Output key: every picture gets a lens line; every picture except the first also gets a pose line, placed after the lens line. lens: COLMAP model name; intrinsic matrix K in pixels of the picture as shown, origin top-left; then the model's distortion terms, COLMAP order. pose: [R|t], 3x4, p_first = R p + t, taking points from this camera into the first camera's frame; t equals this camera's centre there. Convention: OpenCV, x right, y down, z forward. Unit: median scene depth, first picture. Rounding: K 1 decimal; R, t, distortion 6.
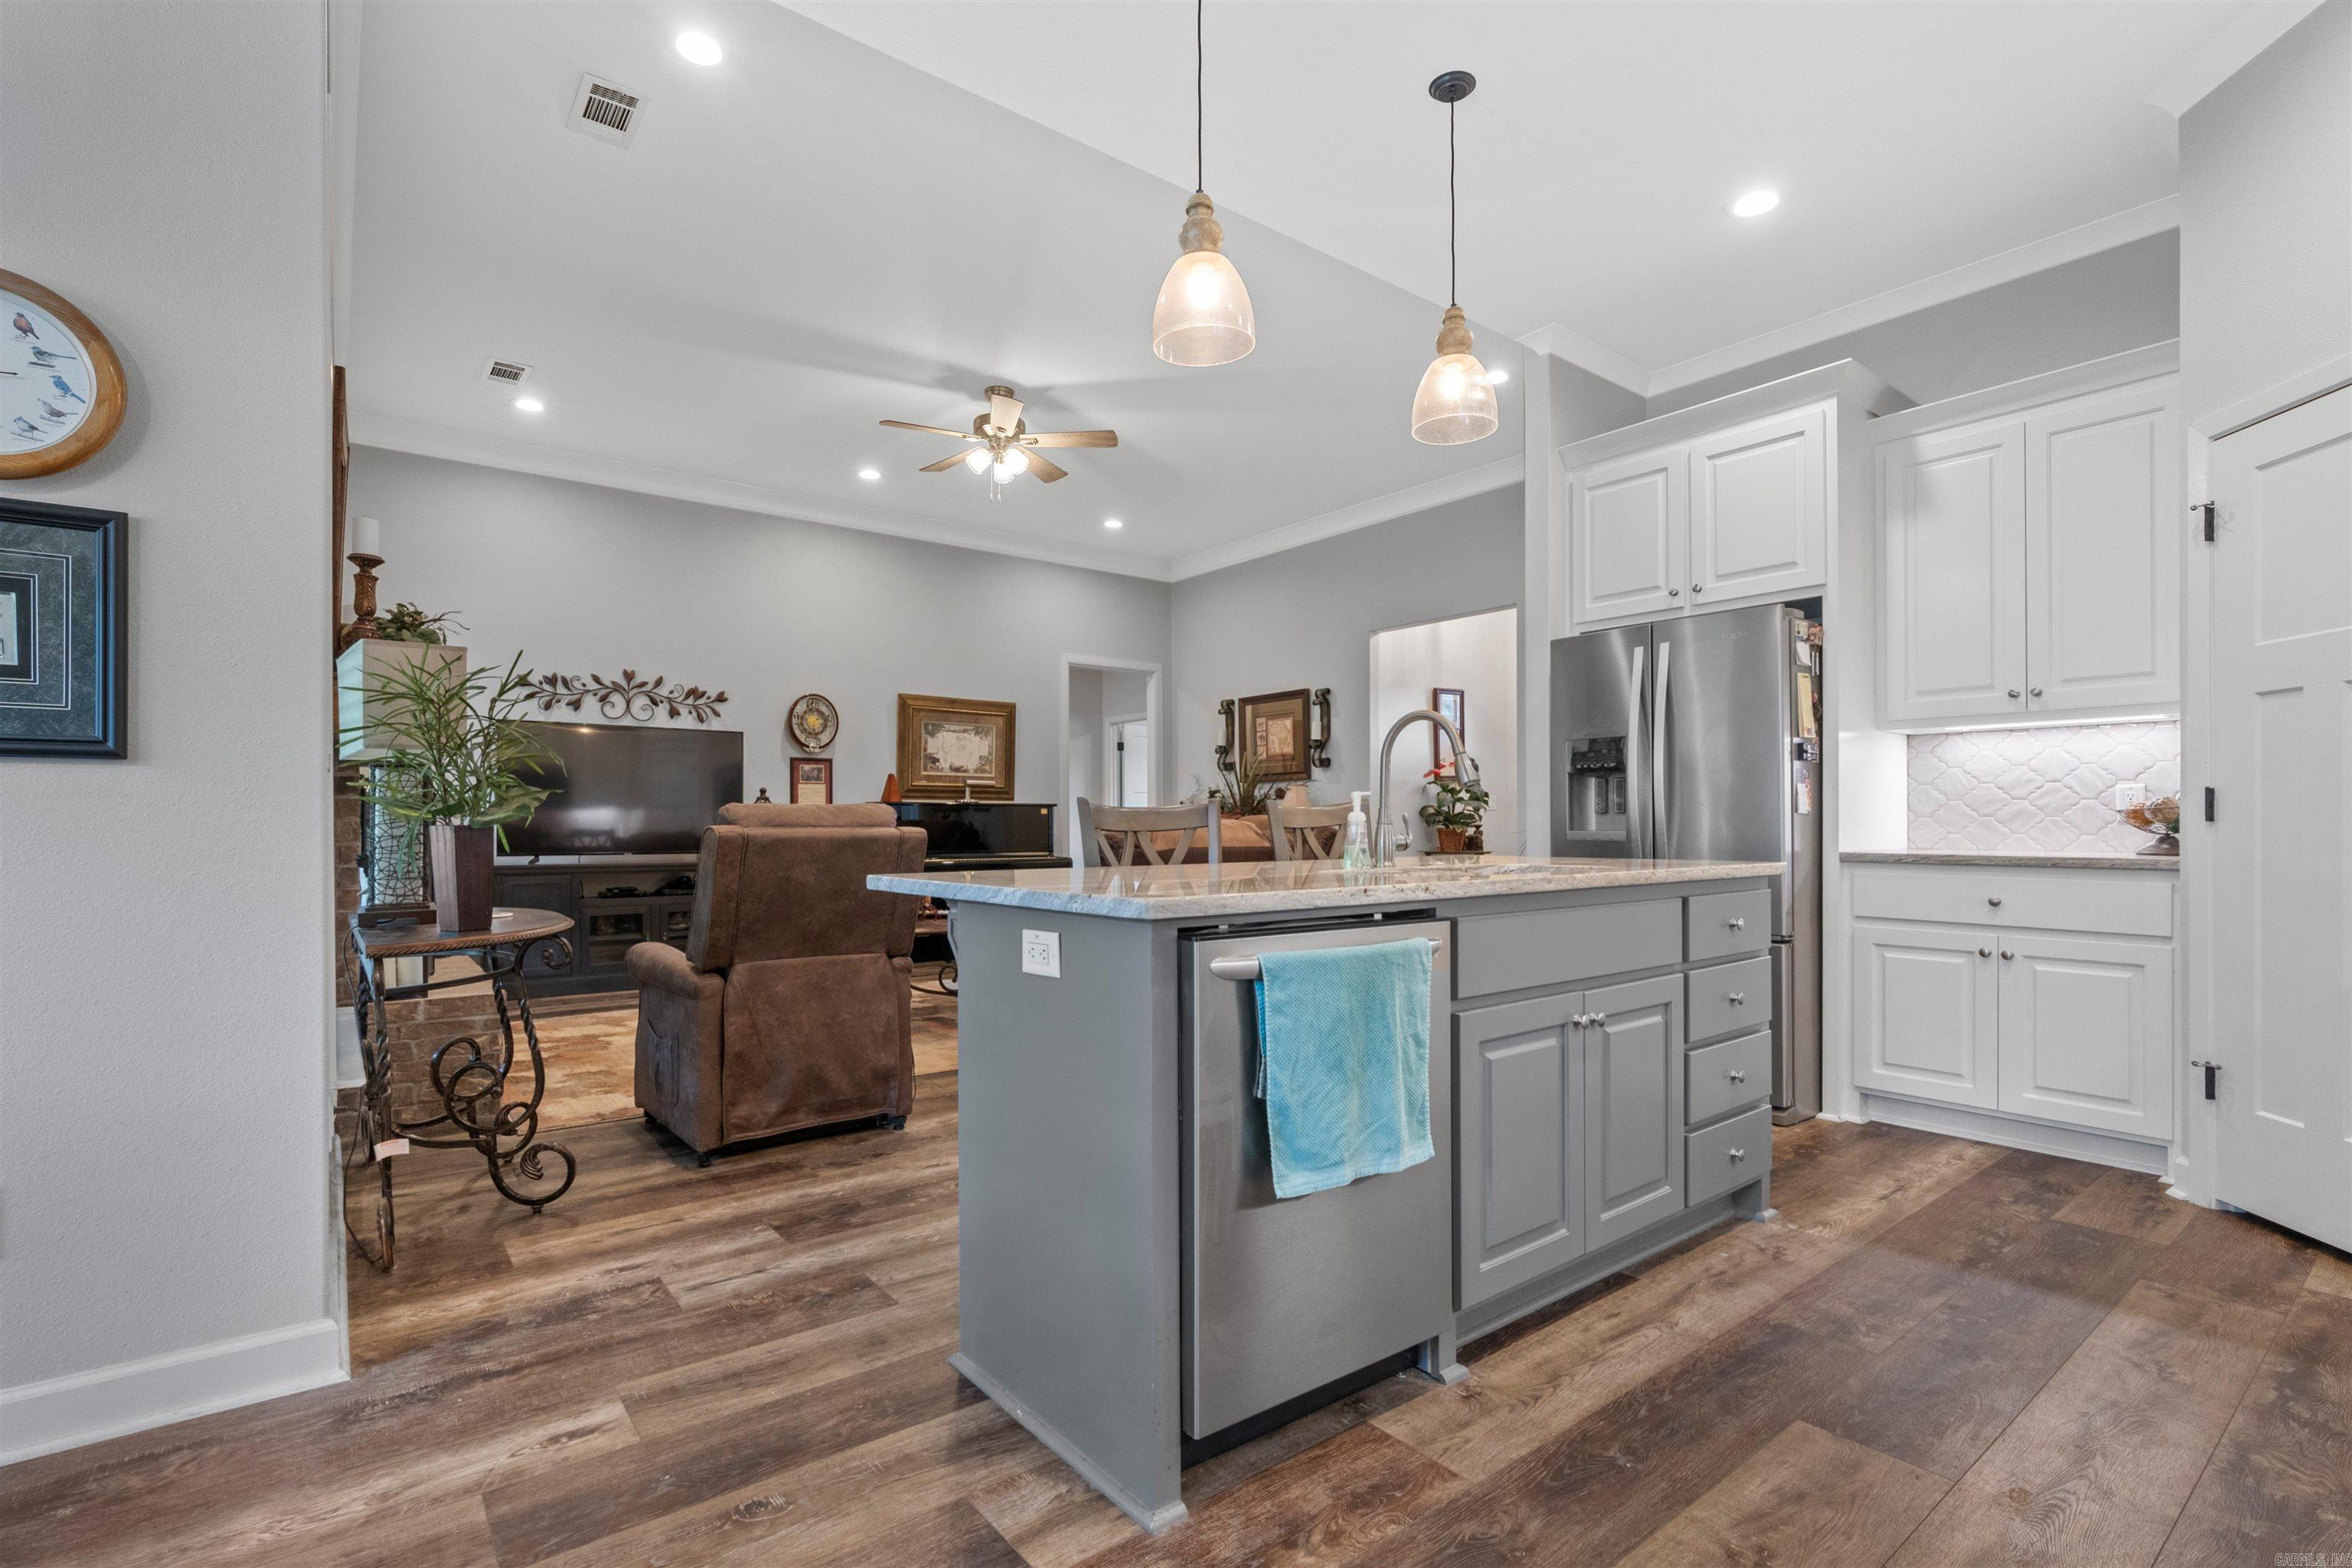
lens RADIAL K [[1094.0, 0, 1206.9], [0, 1094.0, 826.8], [0, 0, 1]] dist [-0.013528, 0.004026]
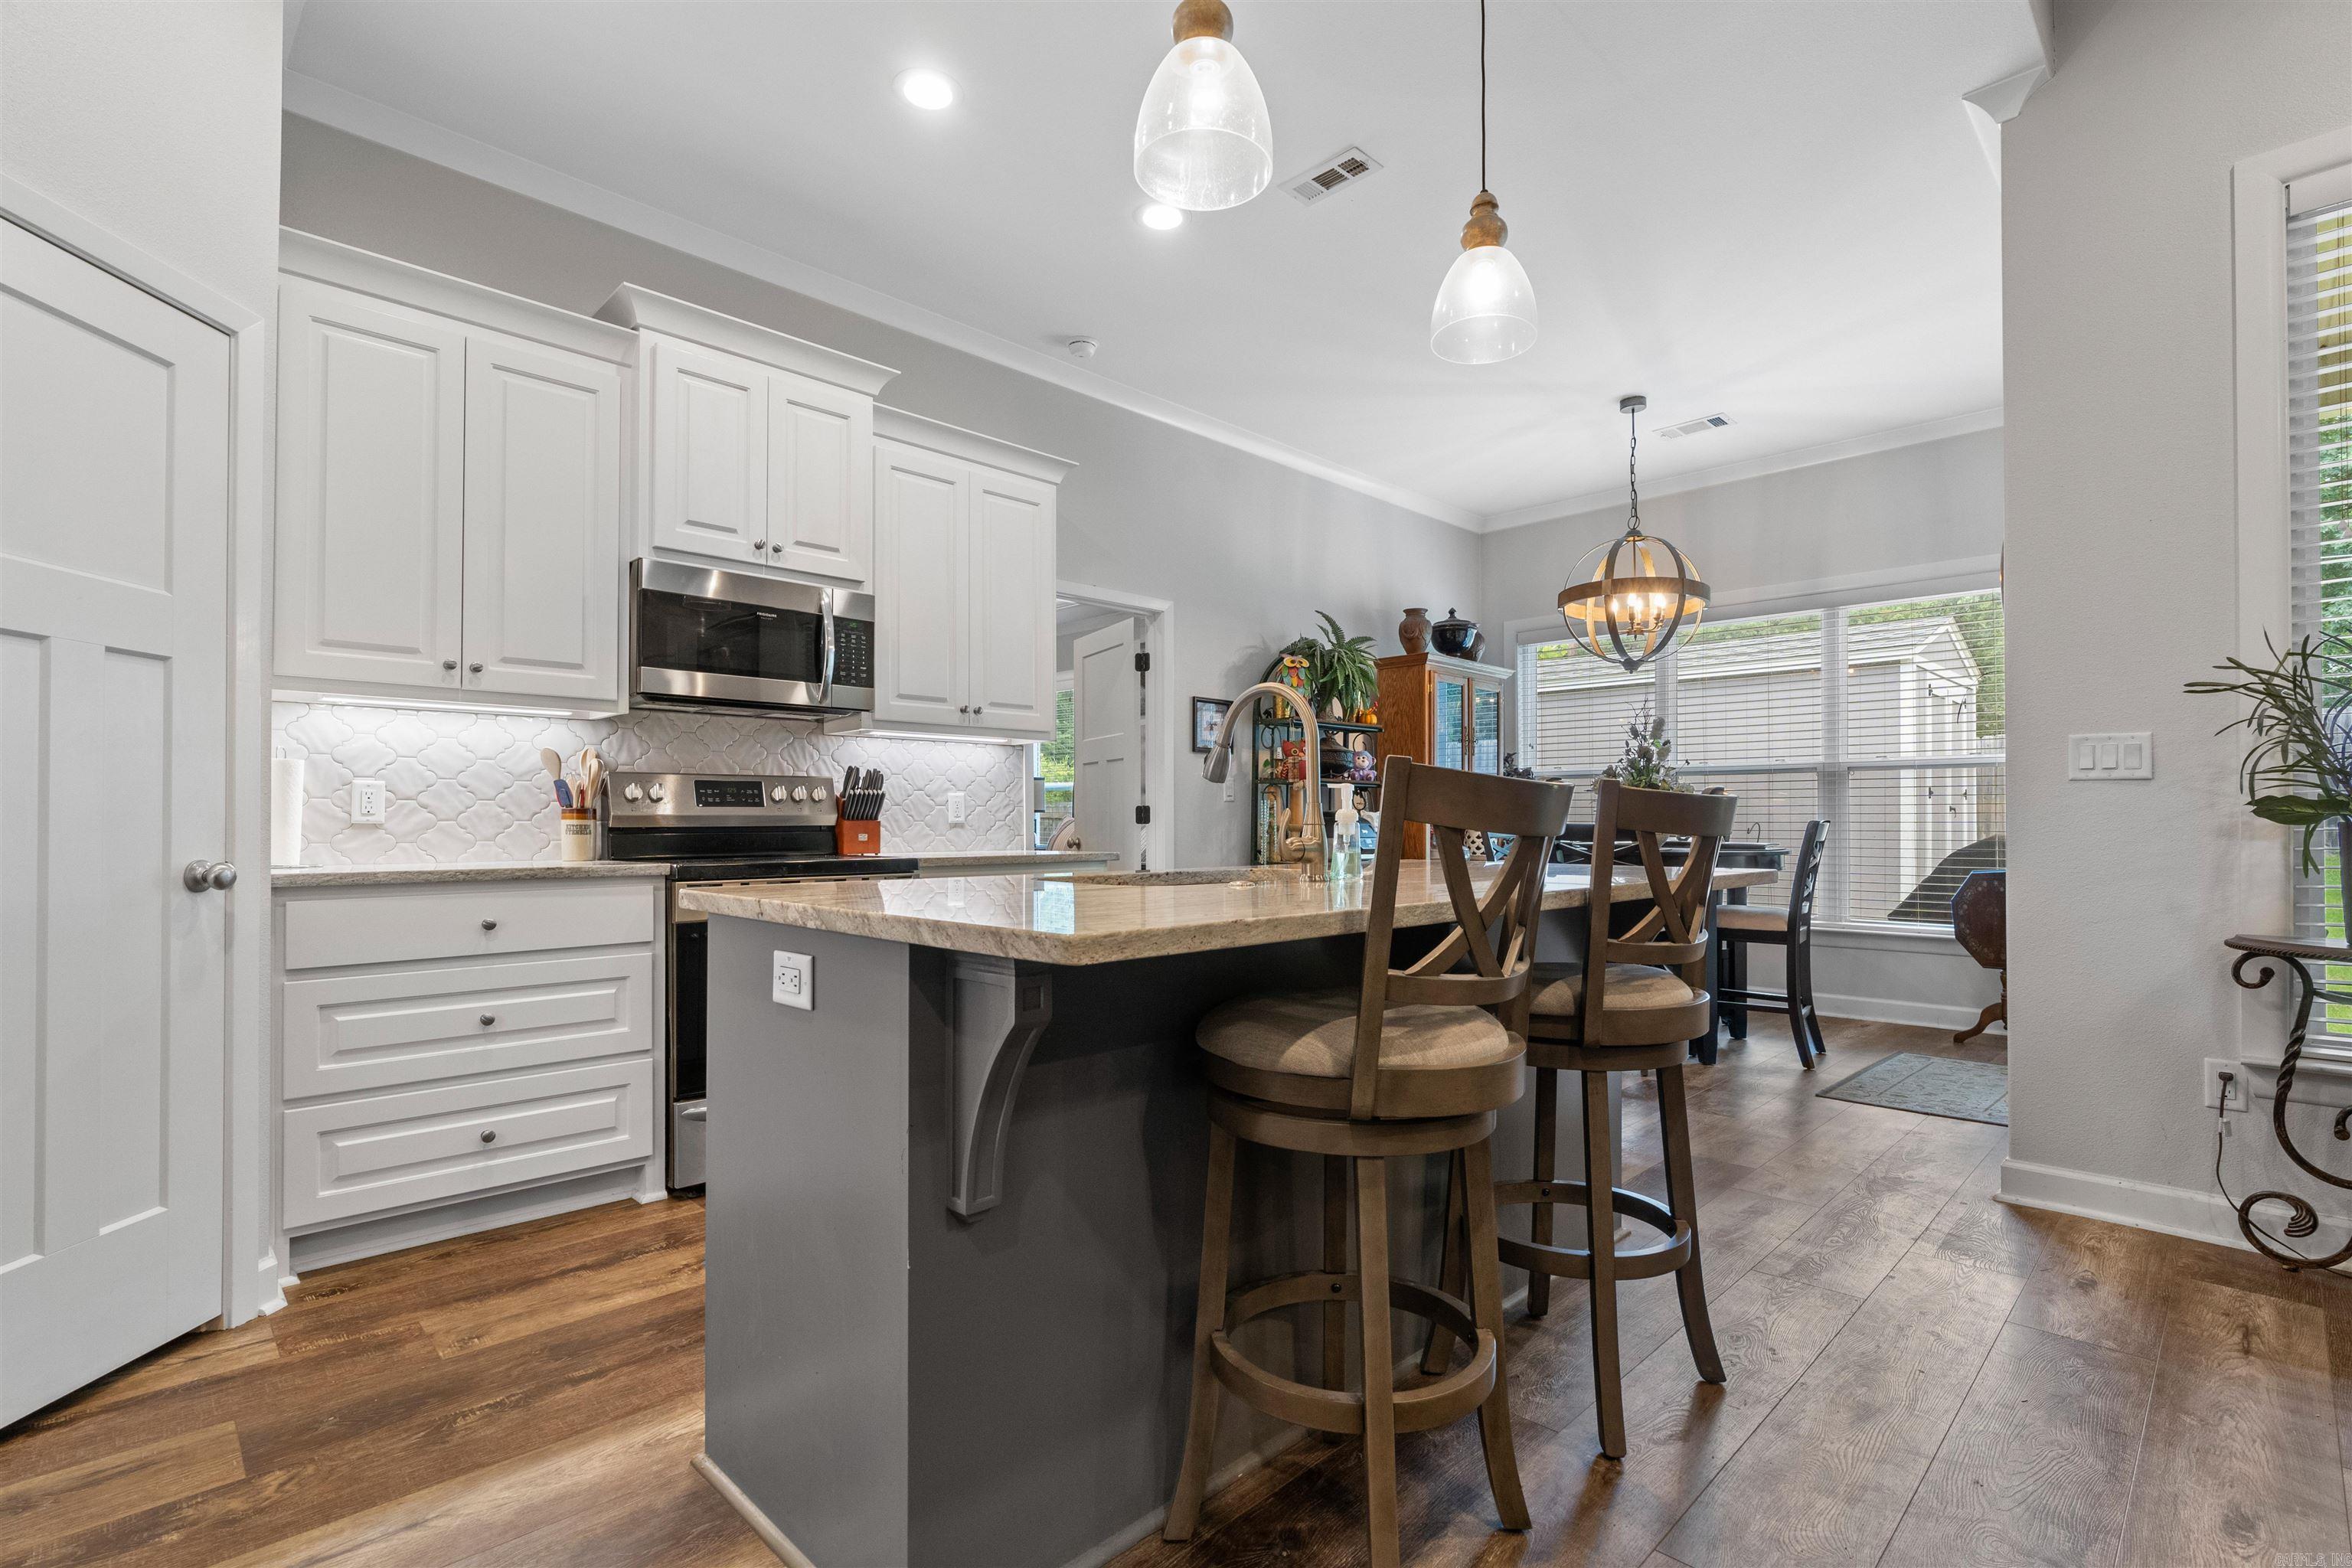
lens RADIAL K [[1094.0, 0, 1189.0], [0, 1094.0, 803.6], [0, 0, 1]] dist [-0.013528, 0.004026]
pose [[-0.995586, 0.004638, -0.093744, 0.295183], [0.006130, 0.999859, -0.015636, -0.007451], [0.093658, -0.016142, -0.995474, 1.629597]]
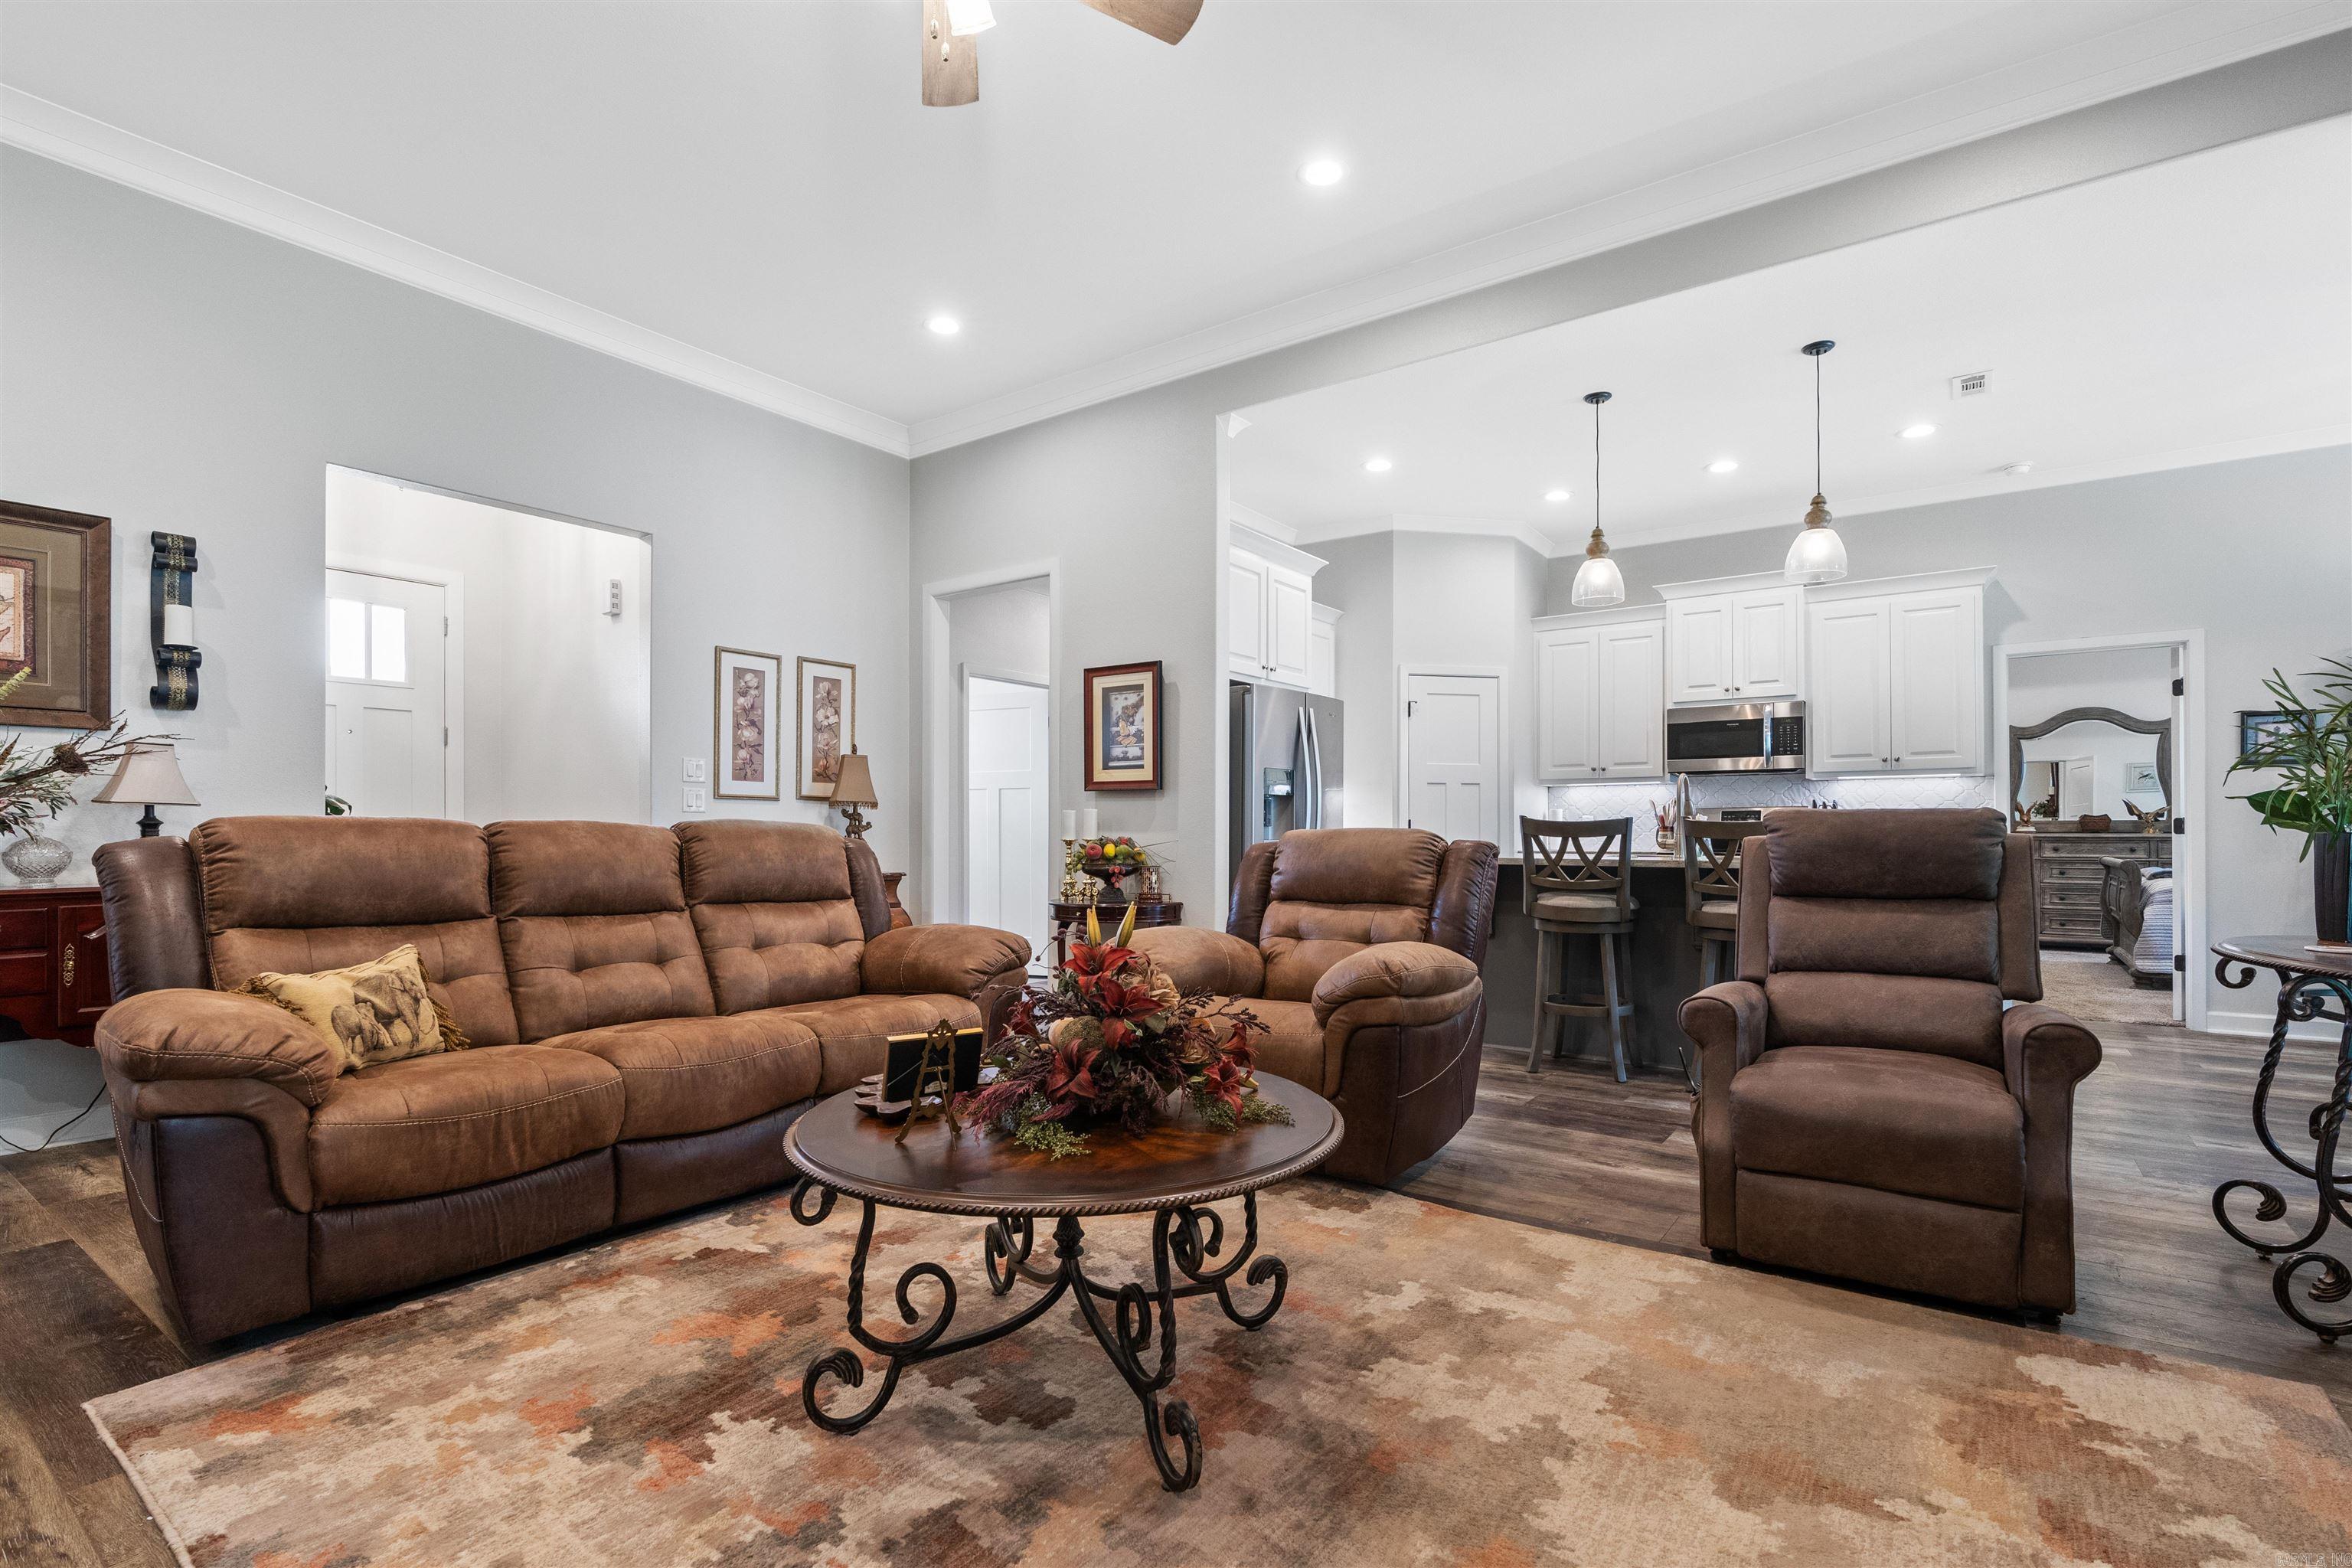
lens RADIAL K [[1094.0, 0, 1191.4], [0, 1094.0, 828.9], [0, 0, 1]] dist [-0.013528, 0.004026]
pose [[-0.258710, 0.011510, 0.965887, -1.245252], [0.004423, 0.999933, -0.010731, 0.001861], [-0.965945, 0.001496, -0.258743, 2.074405]]
